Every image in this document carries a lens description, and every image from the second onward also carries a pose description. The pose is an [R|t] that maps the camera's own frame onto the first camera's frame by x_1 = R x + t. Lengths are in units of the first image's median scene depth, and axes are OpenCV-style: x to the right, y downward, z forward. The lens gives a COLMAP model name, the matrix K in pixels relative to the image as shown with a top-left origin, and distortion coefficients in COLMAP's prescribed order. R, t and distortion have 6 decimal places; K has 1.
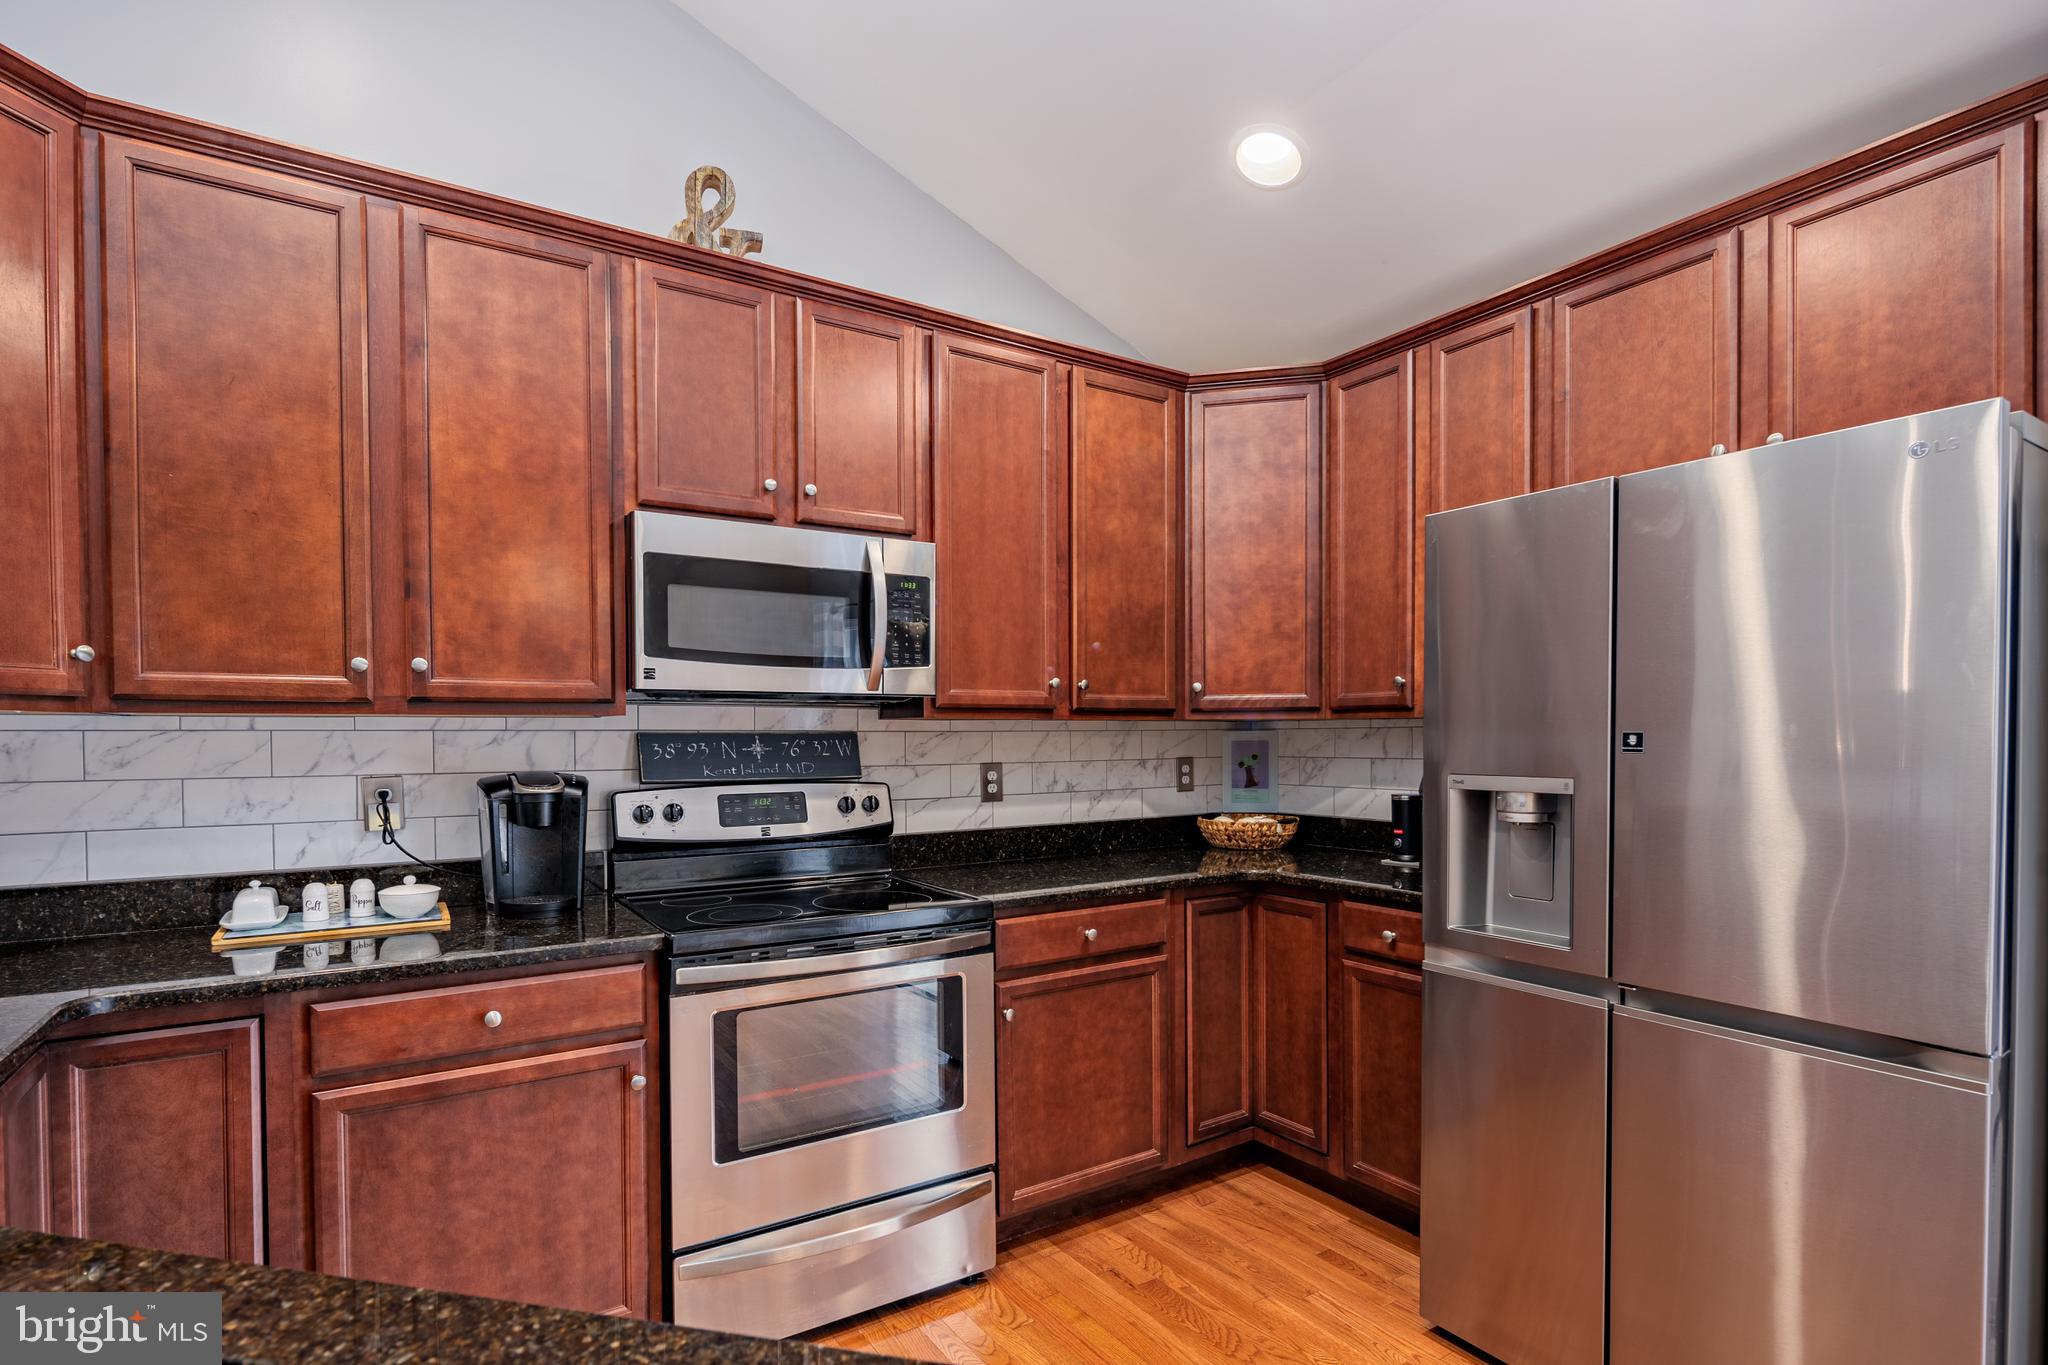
lens RADIAL K [[991.4, 0, 1018.8], [0, 991.4, 753.5], [0, 0, 1]] dist [0.001013, -0.000387]
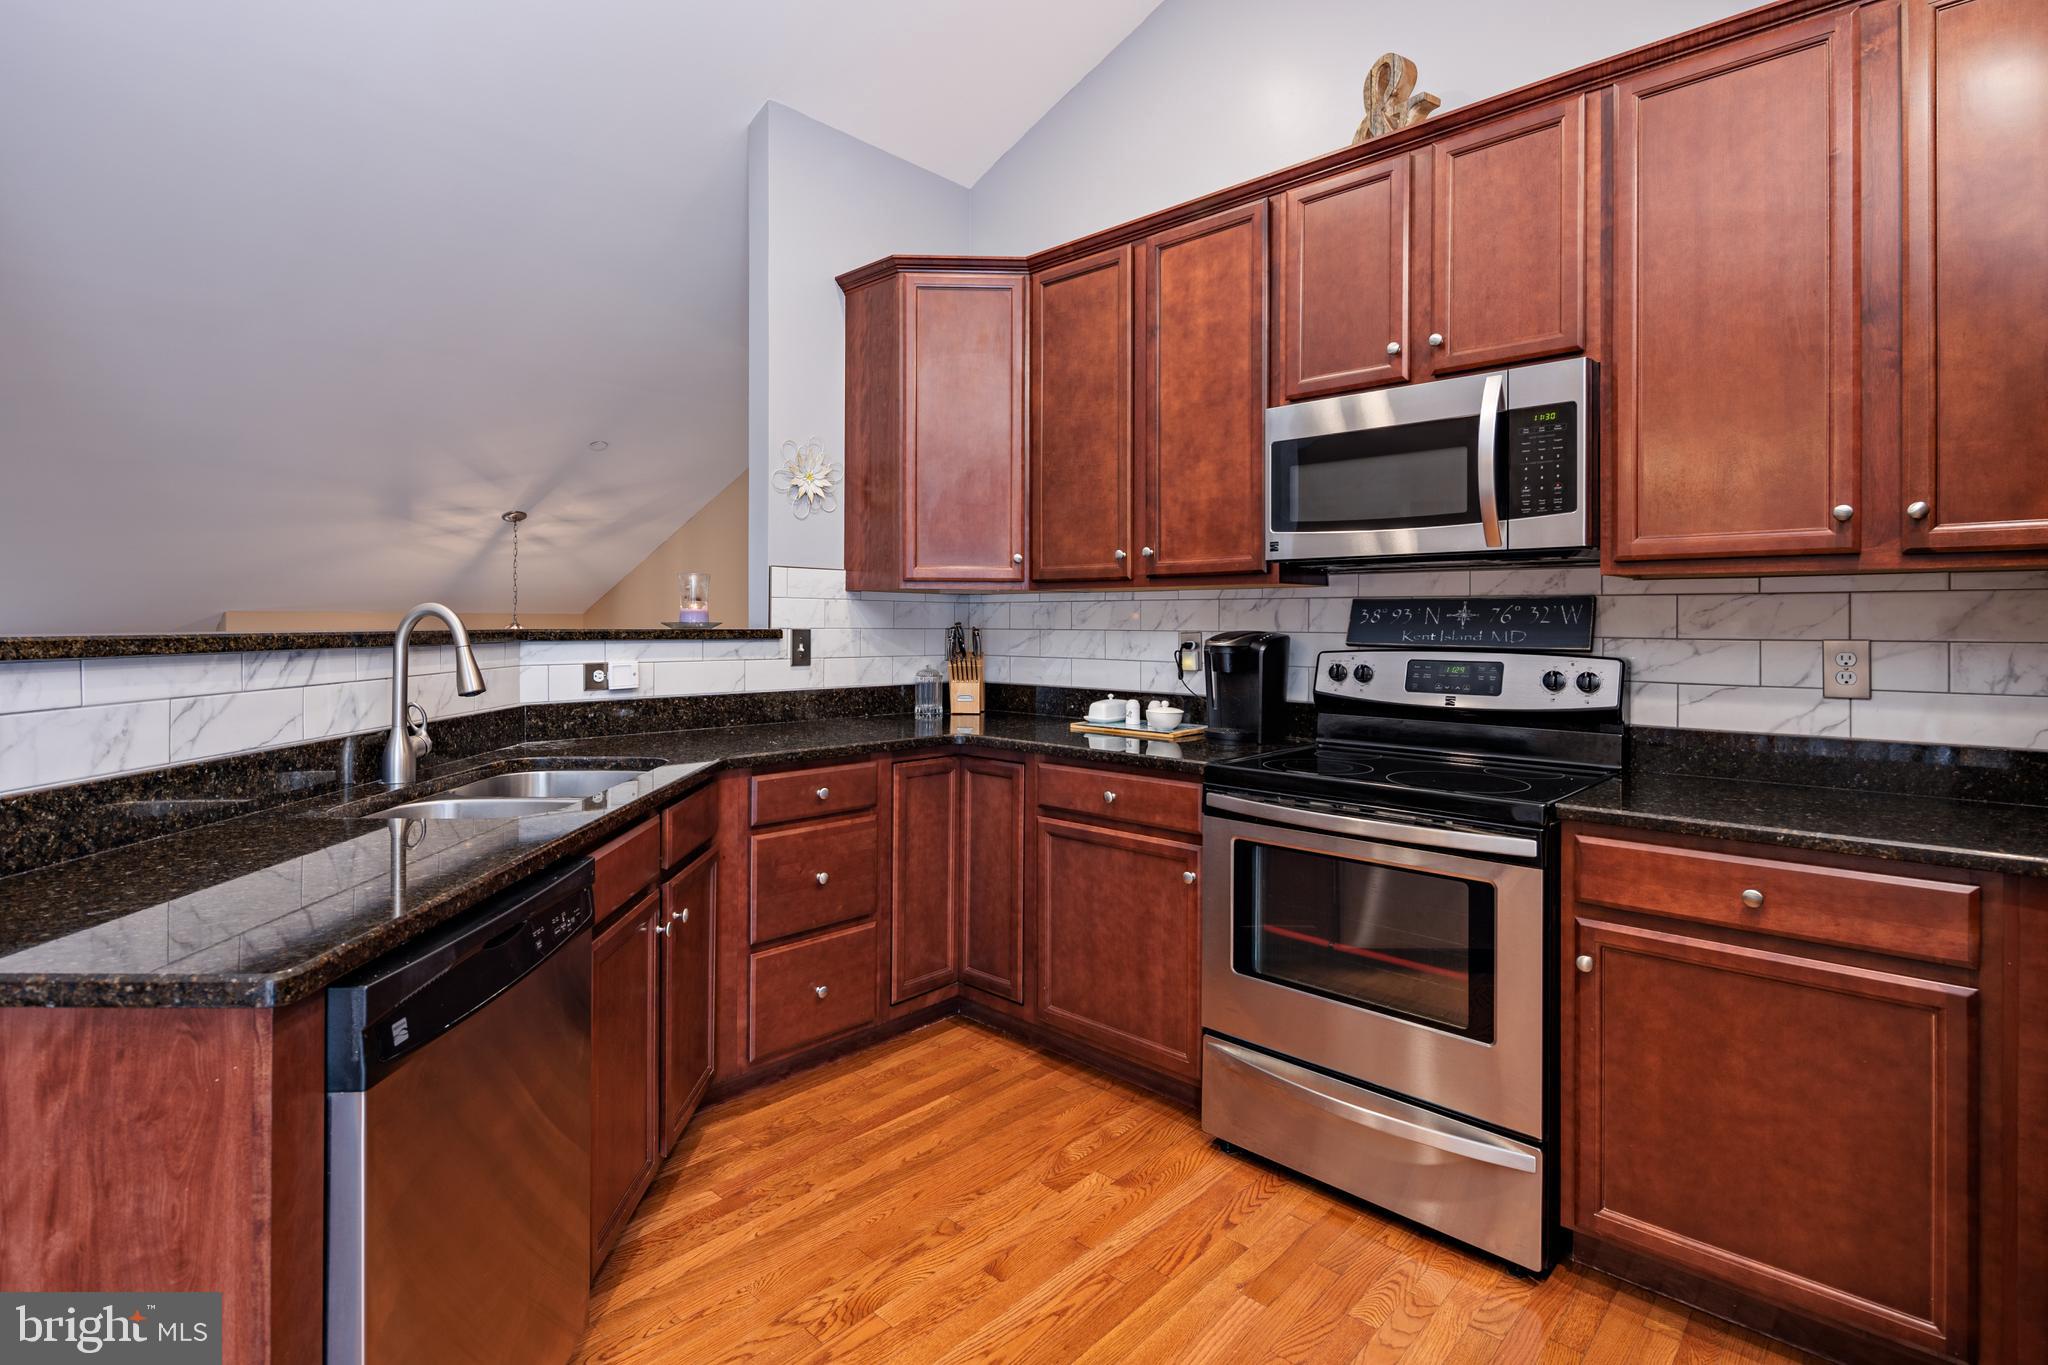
lens RADIAL K [[987.9, 0, 1016.5], [0, 987.9, 621.3], [0, 0, 1]] dist [-0.000301, -0.000273]
pose [[0.244354, 0.004942, -0.969674, 0.601602], [-0.023063, 0.999734, -0.000717, 0.013077], [0.969412, 0.022539, 0.244403, 0.380507]]
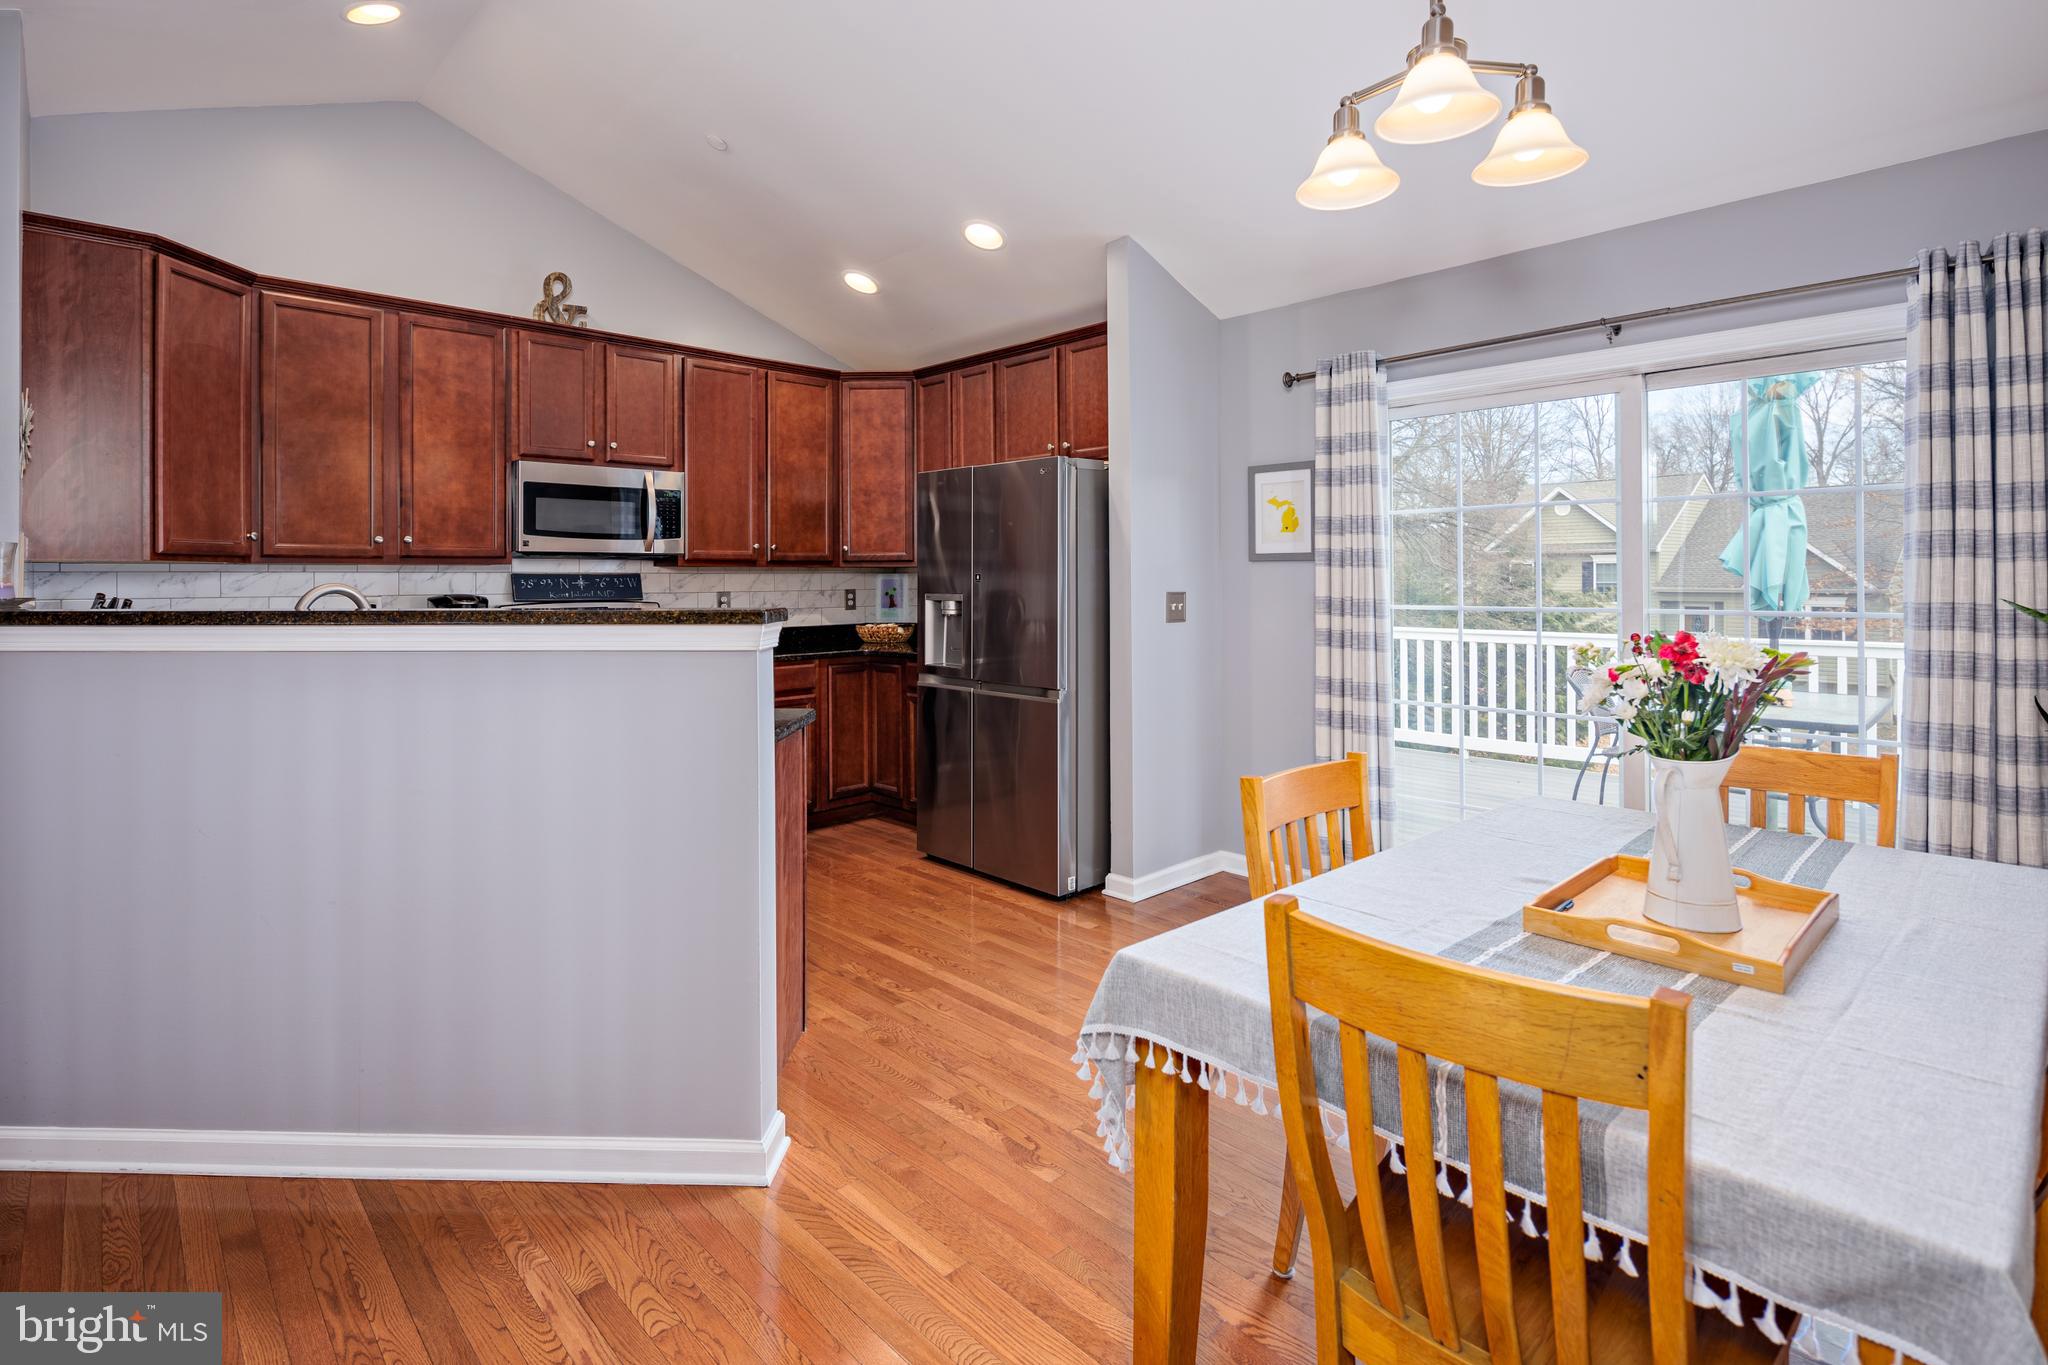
lens RADIAL K [[995.5, 0, 1022.7], [0, 995.5, 573.0], [0, 0, 1]] dist [0.001592, 0.000098]
pose [[0.982098, 0.001230, 0.188367, 0.195670], [0.003480, 0.999690, -0.024670, 0.026689], [-0.188339, 0.024884, 0.981789, -0.989647]]
